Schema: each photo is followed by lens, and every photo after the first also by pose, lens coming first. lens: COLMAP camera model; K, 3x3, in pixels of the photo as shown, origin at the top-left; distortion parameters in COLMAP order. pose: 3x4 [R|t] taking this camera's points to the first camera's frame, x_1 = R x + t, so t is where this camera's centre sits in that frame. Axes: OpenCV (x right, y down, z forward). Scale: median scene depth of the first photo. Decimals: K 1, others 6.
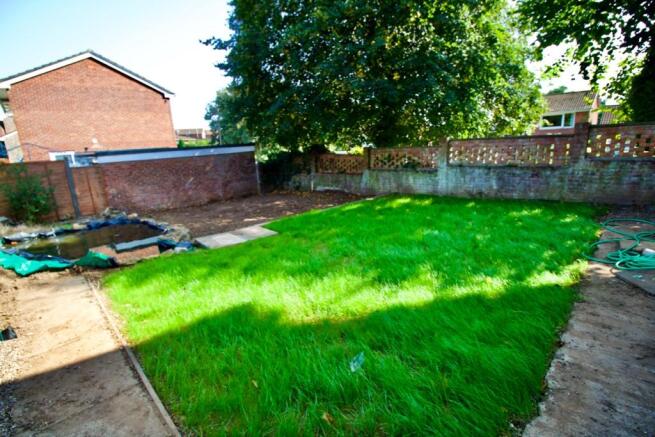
lens RADIAL K [[303.0, 0, 324.7], [0, 303.0, 215.0], [0, 0, 1]] dist [0.004808, -0.015577]
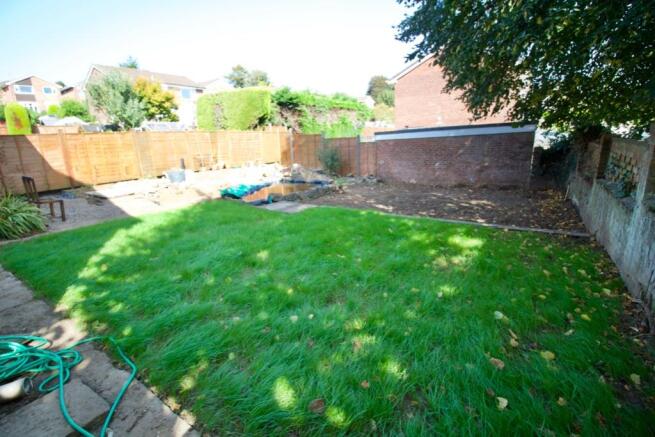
lens RADIAL K [[303.0, 0, 324.7], [0, 303.0, 215.0], [0, 0, 1]] dist [0.004808, -0.015577]
pose [[0.138163, 0.286113, -0.948183, 0.507516], [-0.176700, 0.949125, 0.260650, -0.137892], [0.974519, 0.131532, 0.181690, 0.469597]]
